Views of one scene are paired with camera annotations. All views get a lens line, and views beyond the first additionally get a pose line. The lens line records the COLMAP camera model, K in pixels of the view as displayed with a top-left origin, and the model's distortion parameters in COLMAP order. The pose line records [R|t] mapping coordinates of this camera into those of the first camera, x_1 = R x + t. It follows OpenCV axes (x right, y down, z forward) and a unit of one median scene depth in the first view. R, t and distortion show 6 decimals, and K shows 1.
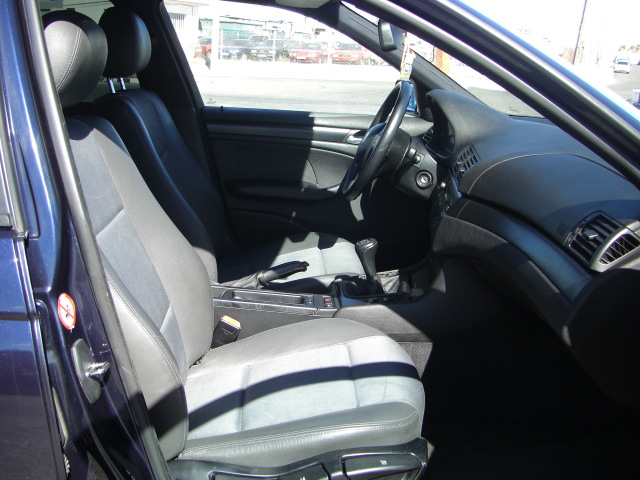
lens RADIAL K [[728.9, 0, 320.2], [0, 728.9, 241.0], [0, 0, 1]] dist [-0.166248, 0.000000]
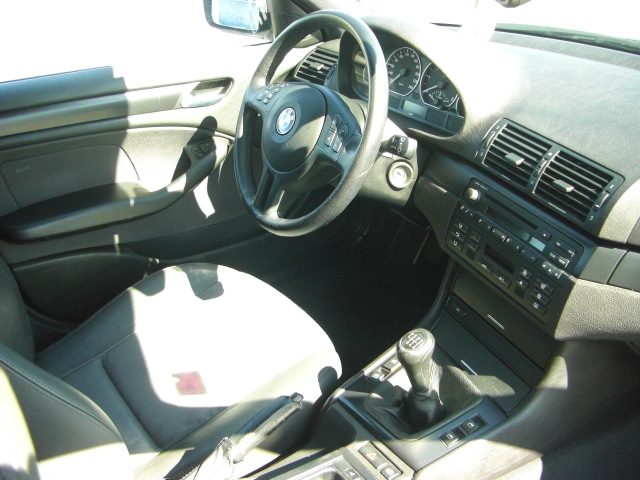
lens RADIAL K [[728.9, 0, 320.5], [0, 728.9, 237.6], [0, 0, 1]] dist [-0.166248, 0.000000]
pose [[0.840074, -0.296489, 0.454280, -0.168700], [0.181269, 0.942714, 0.280058, -0.179510], [-0.511290, -0.152922, 0.845693, 0.420348]]
